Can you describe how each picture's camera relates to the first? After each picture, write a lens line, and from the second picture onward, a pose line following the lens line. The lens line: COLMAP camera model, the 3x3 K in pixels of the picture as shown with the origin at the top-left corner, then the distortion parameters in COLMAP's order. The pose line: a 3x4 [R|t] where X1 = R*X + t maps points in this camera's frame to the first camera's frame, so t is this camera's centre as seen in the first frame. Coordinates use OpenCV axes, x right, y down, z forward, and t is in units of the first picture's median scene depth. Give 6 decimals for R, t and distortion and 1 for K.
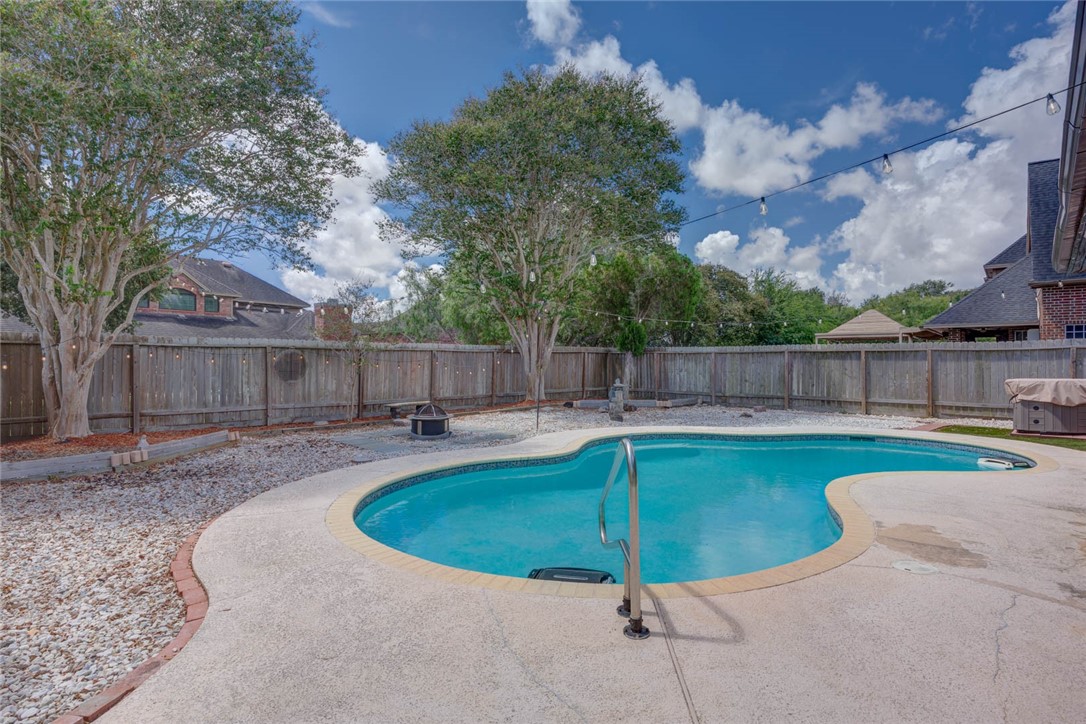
lens RADIAL K [[532.8, 0, 543.0], [0, 532.8, 362.0], [0, 0, 1]] dist [-0.008639, 0.000035]
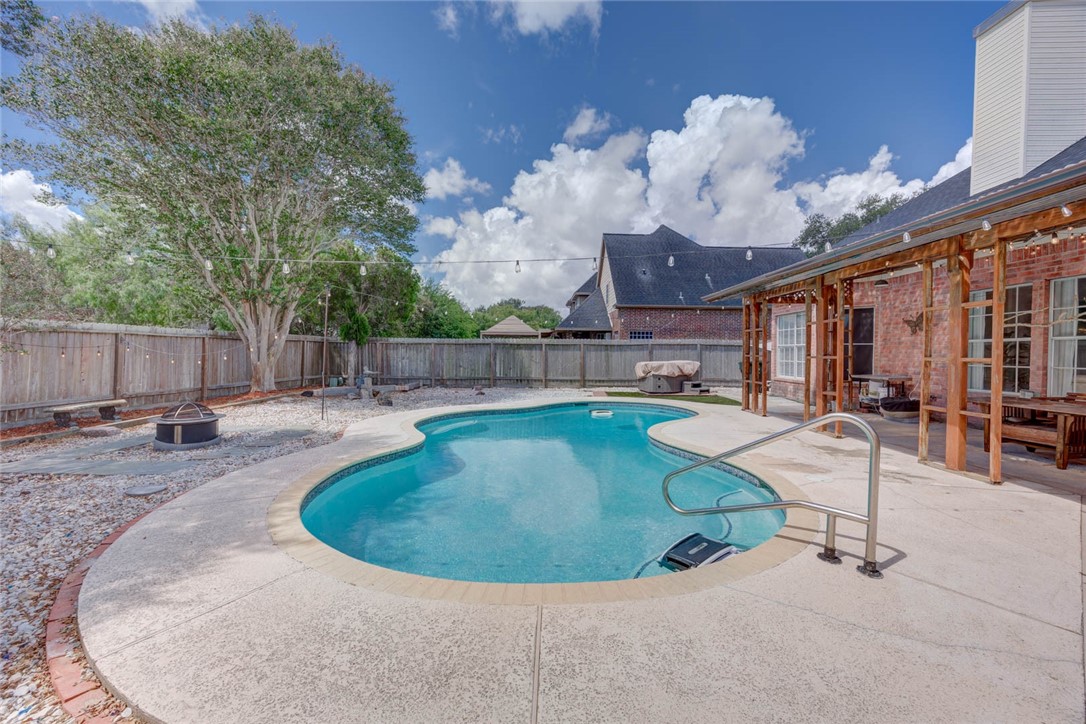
lens RADIAL K [[431.0, 0, 541.0], [0, 431.0, 361.2], [0, 0, 1]] dist [0.008323, 0.000110]
pose [[0.742219, -0.009307, 0.670093, -0.182255], [-0.005295, 0.999791, 0.019752, 0.002865], [-0.670137, -0.018208, 0.742014, 0.137962]]
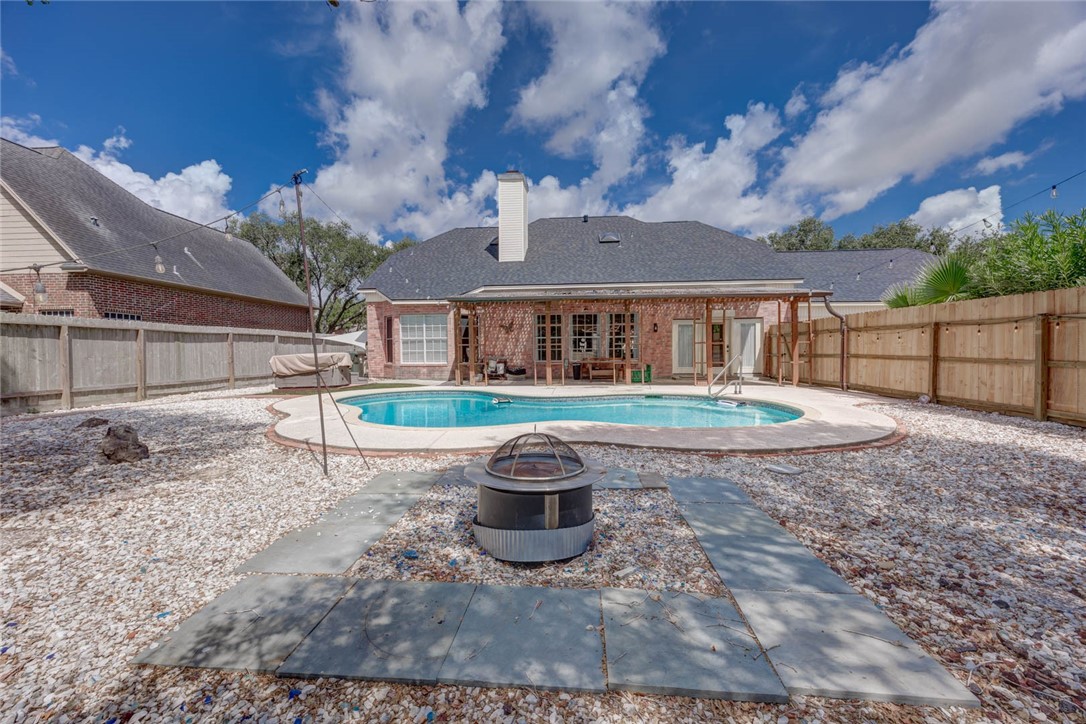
lens RADIAL K [[431.0, 0, 541.0], [0, 431.0, 361.2], [0, 0, 1]] dist [0.008323, 0.000110]
pose [[-0.623091, -0.012486, 0.782050, -0.309688], [0.008356, 0.999709, 0.022619, 0.021056], [-0.782105, 0.020628, -0.622805, 0.848389]]
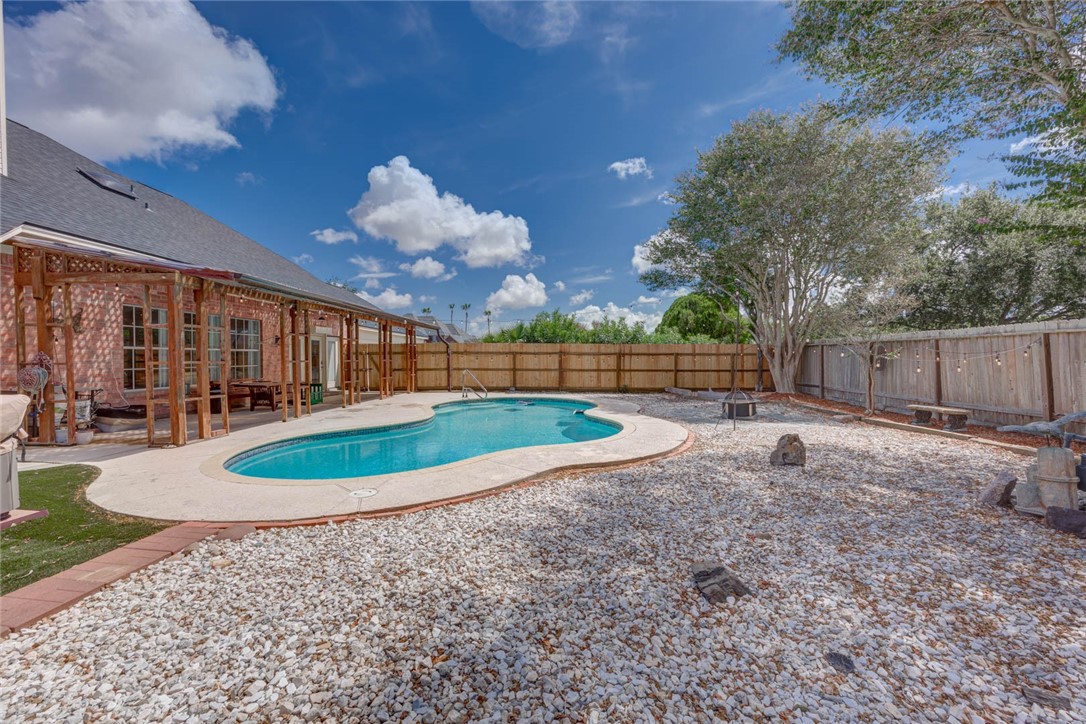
lens RADIAL K [[431.0, 0, 541.0], [0, 431.0, 361.2], [0, 0, 1]] dist [0.008323, 0.000110]
pose [[-0.738170, 0.010795, -0.674528, 0.542903], [0.008358, 0.999942, 0.006856, 0.005248], [0.674563, -0.000577, -0.738217, 1.009144]]
